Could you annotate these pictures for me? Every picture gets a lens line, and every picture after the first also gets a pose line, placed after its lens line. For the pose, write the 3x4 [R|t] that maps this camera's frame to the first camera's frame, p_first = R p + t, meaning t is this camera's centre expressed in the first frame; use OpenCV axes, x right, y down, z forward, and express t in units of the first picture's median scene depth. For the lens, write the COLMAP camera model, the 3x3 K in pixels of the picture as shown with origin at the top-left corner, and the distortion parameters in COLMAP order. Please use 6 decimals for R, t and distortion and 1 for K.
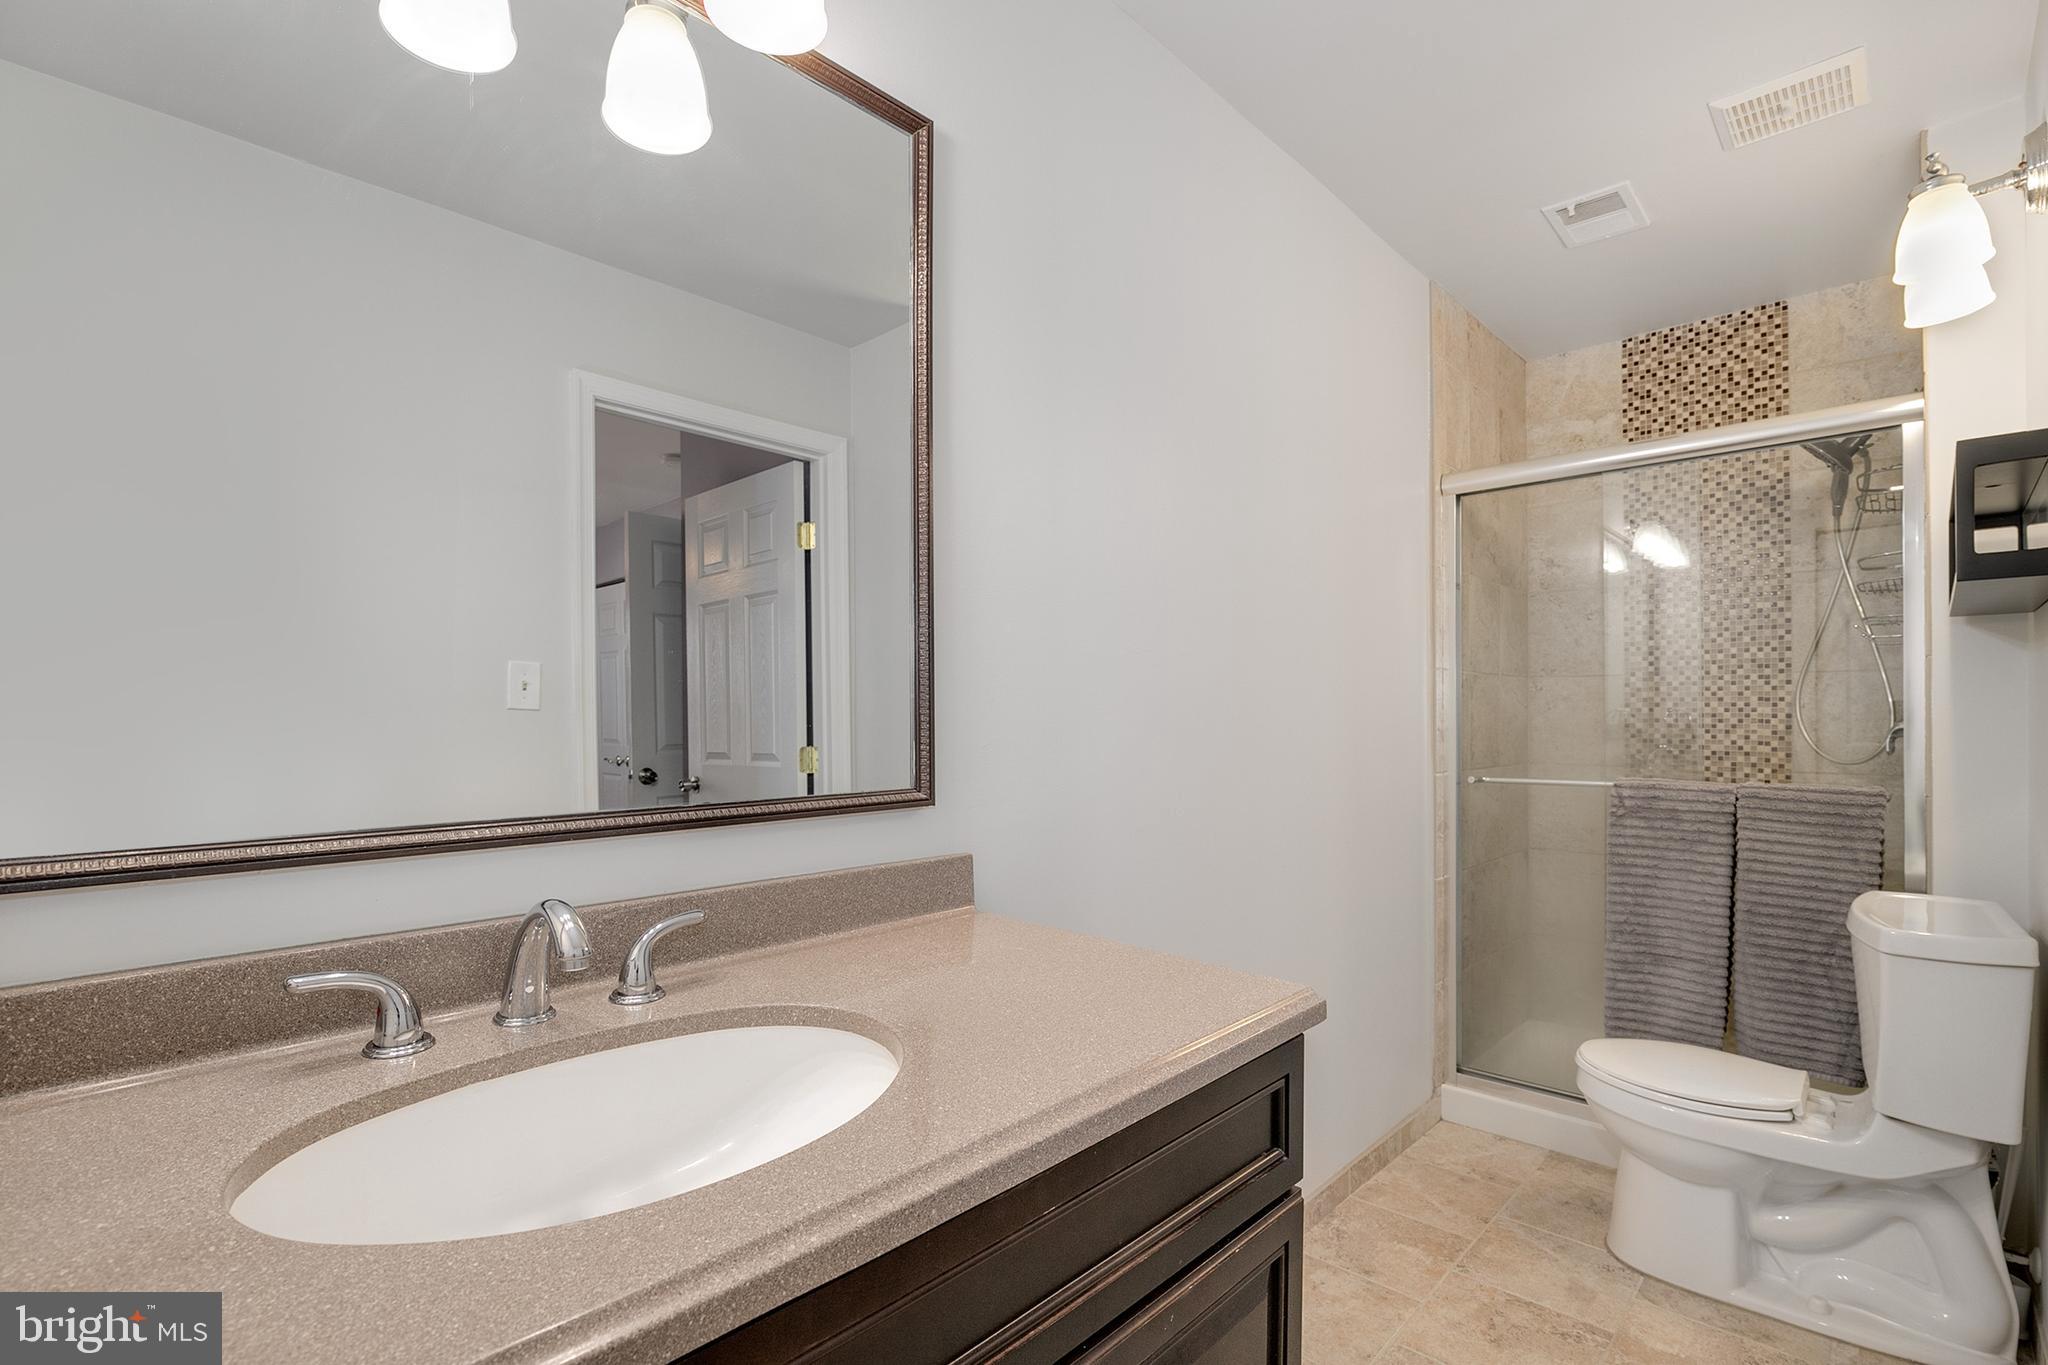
lens RADIAL K [[931.1, 0, 1043.2], [0, 931.1, 704.7], [0, 0, 1]] dist [-0.003242, -0.000635]
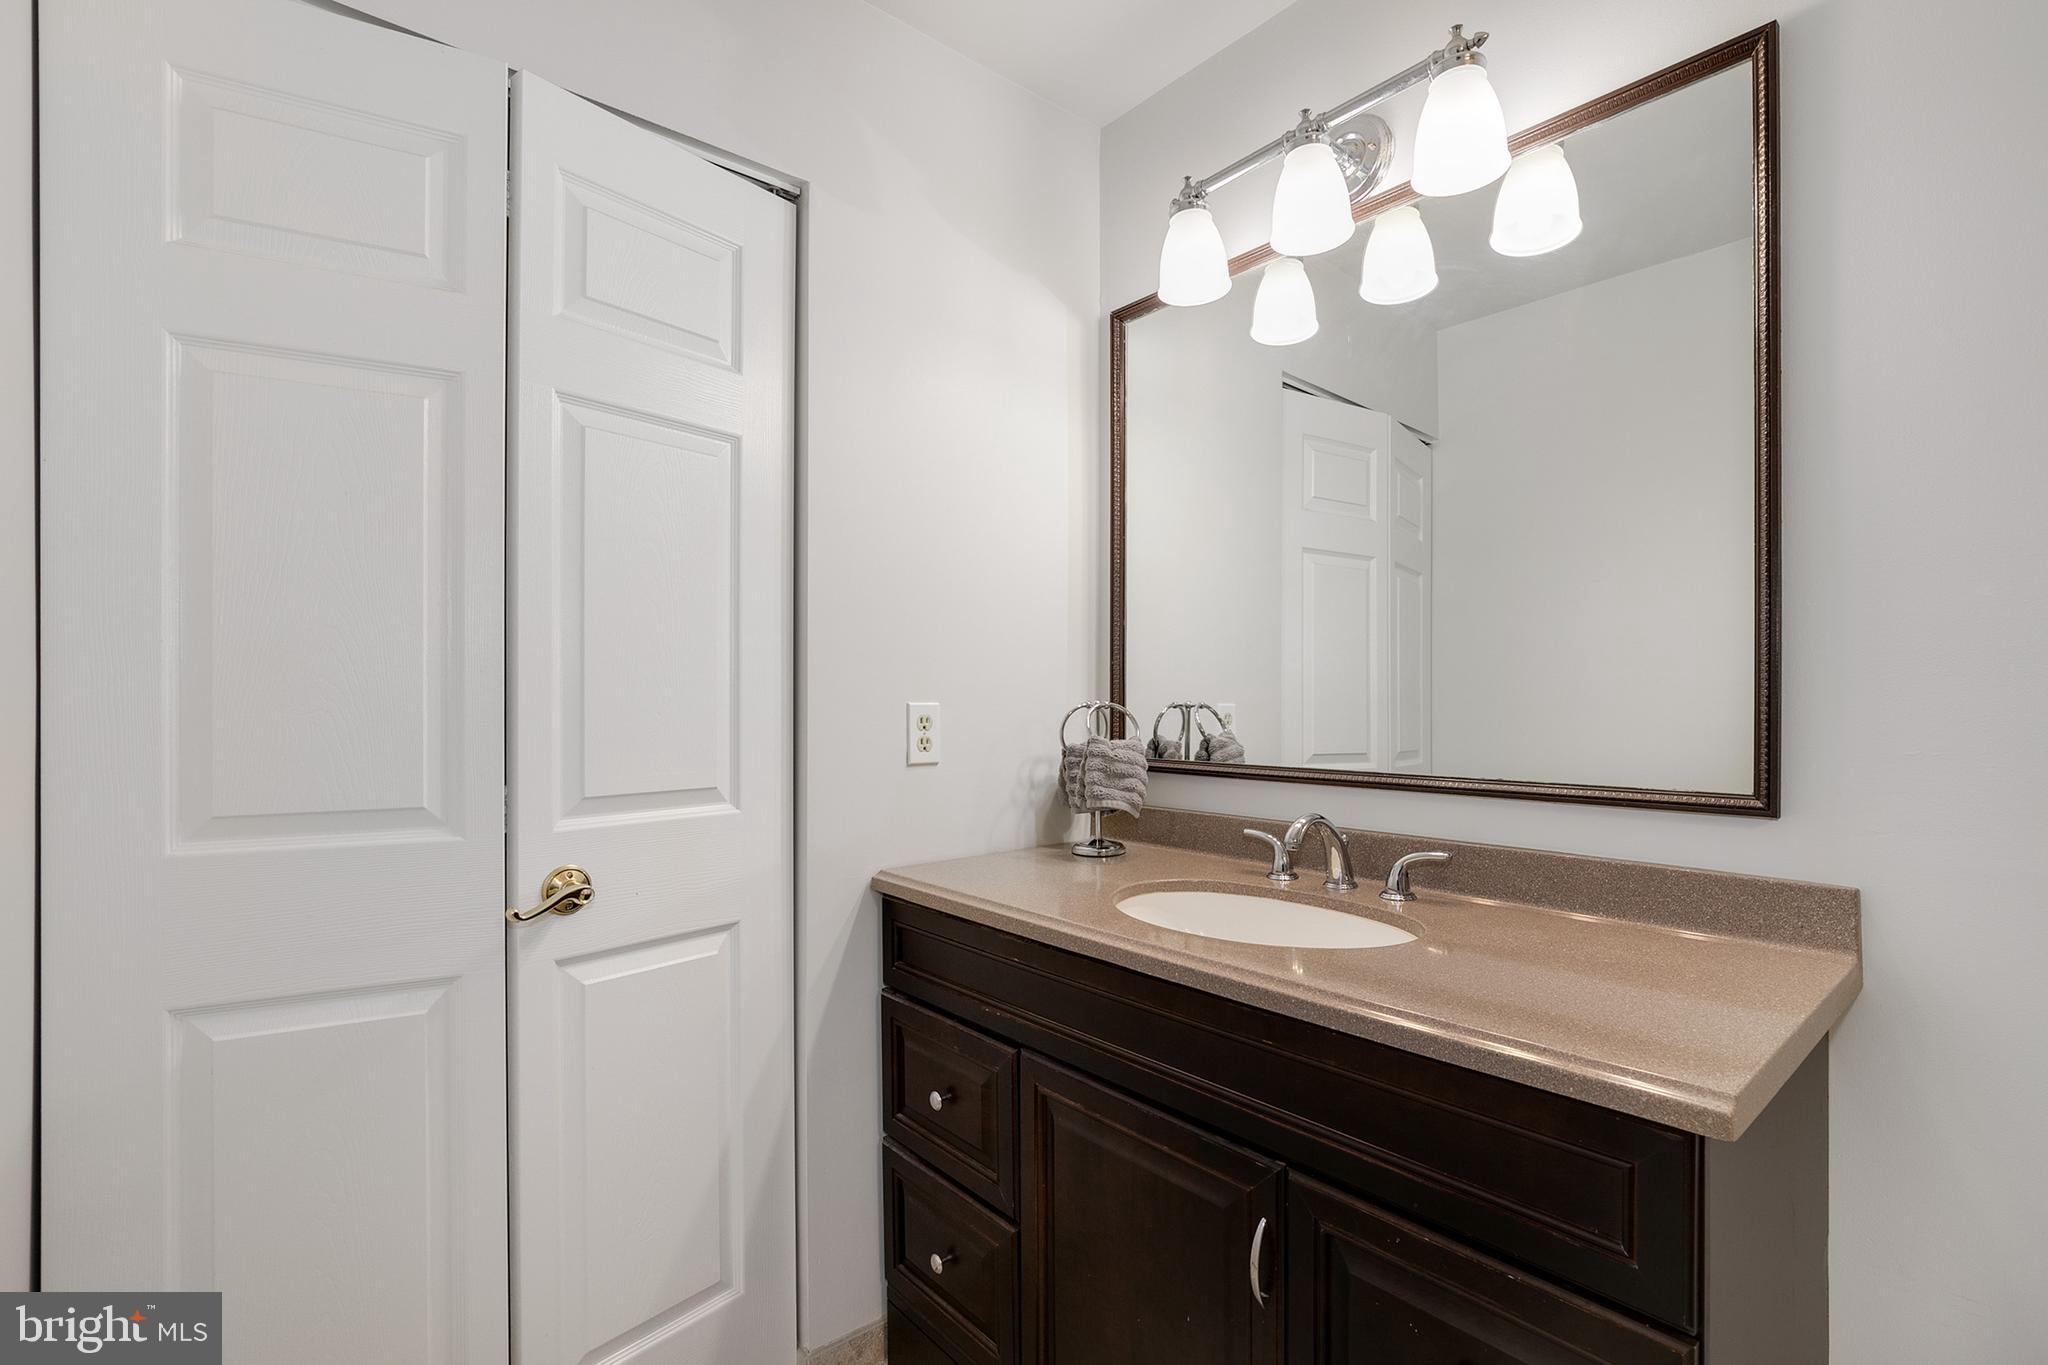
lens RADIAL K [[931.1, 0, 1043.2], [0, 931.1, 704.7], [0, 0, 1]] dist [-0.003242, -0.000635]
pose [[-0.088718, 0.001112, -0.996056, 0.804425], [0.010544, 0.999944, 0.000177, -0.003600], [0.996001, -0.010486, -0.088725, 0.405084]]
